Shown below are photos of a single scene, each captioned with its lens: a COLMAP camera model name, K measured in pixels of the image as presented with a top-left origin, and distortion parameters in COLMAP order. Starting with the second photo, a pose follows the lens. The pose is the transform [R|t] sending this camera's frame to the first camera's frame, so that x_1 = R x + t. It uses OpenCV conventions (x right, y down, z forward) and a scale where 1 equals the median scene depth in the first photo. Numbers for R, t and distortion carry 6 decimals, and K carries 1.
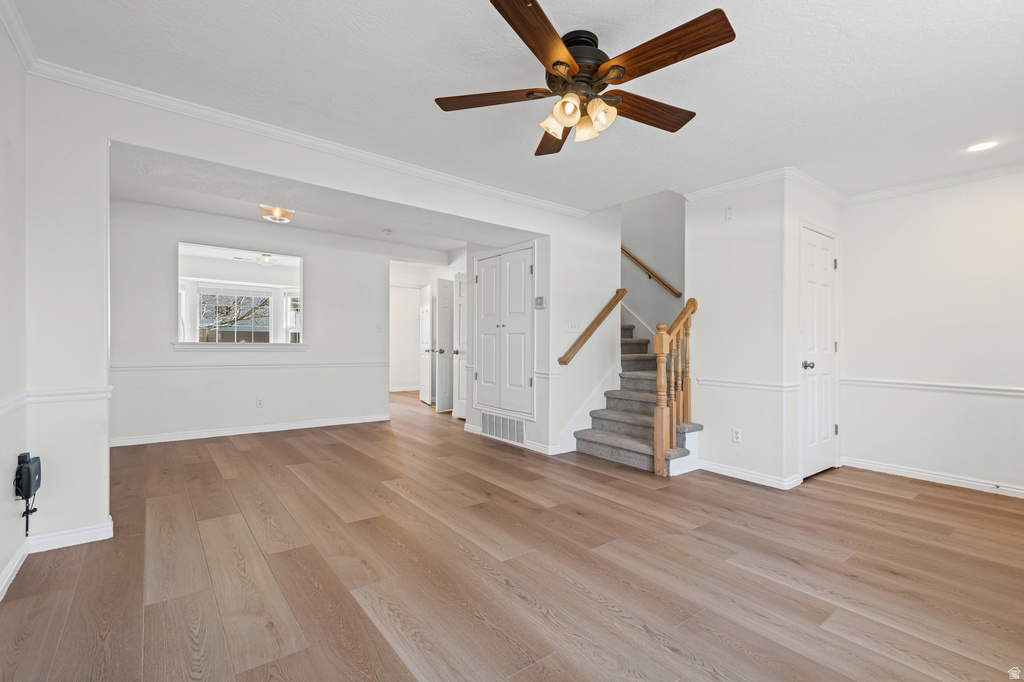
lens RADIAL K [[447.1, 0, 513.3], [0, 447.1, 346.0], [0, 0, 1]] dist [0.001180, -0.000071]
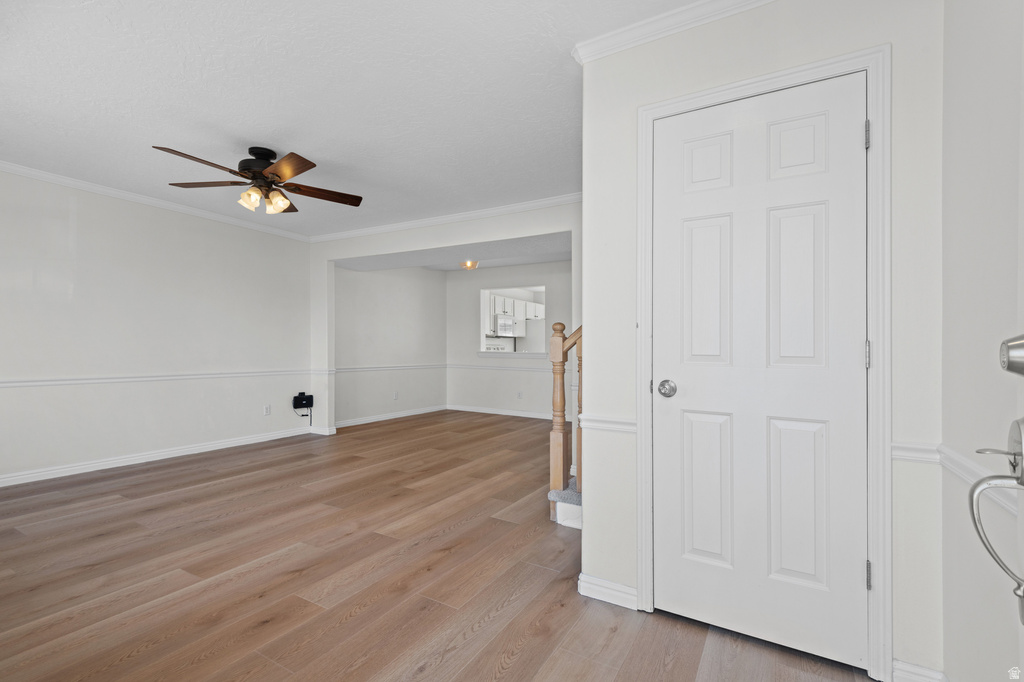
lens RADIAL K [[472.6, 0, 537.8], [0, 472.6, 339.8], [0, 0, 1]] dist [0.008456, 0.000085]
pose [[0.402590, -0.024177, -0.915061, 1.333324], [-0.014633, 0.999353, -0.032843, 0.006943], [0.915263, 0.026613, 0.401976, 0.780971]]
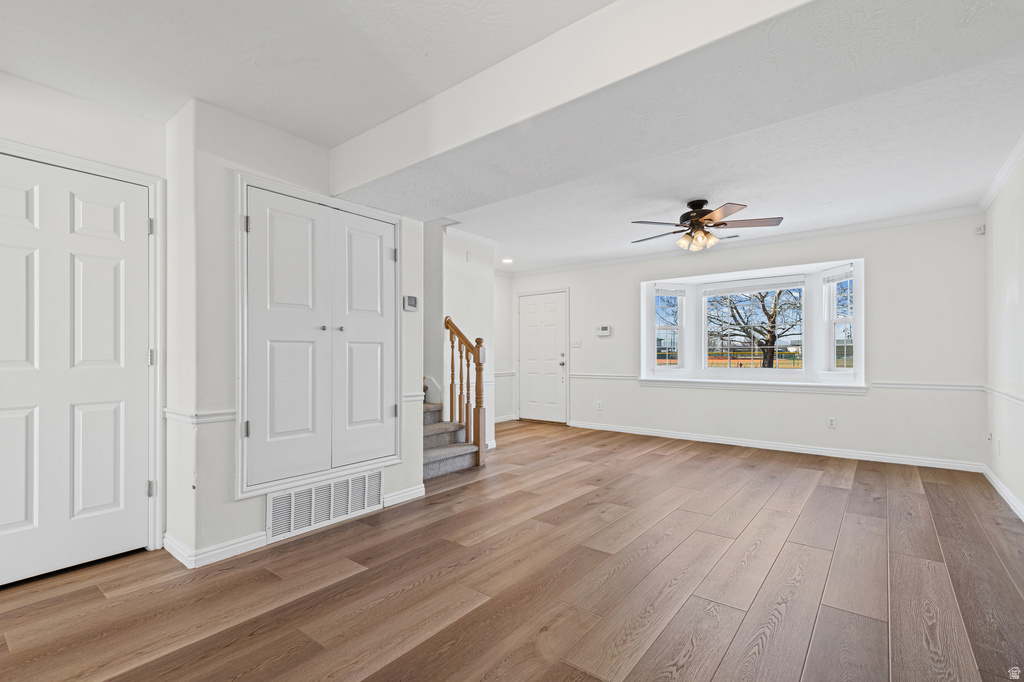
lens RADIAL K [[447.1, 0, 513.3], [0, 447.1, 346.0], [0, 0, 1]] dist [0.001180, -0.000071]
pose [[-0.214247, 0.008493, 0.976743, -1.059967], [0.009269, 0.999935, -0.006662, -0.025181], [-0.976736, 0.007627, -0.214311, 1.446356]]
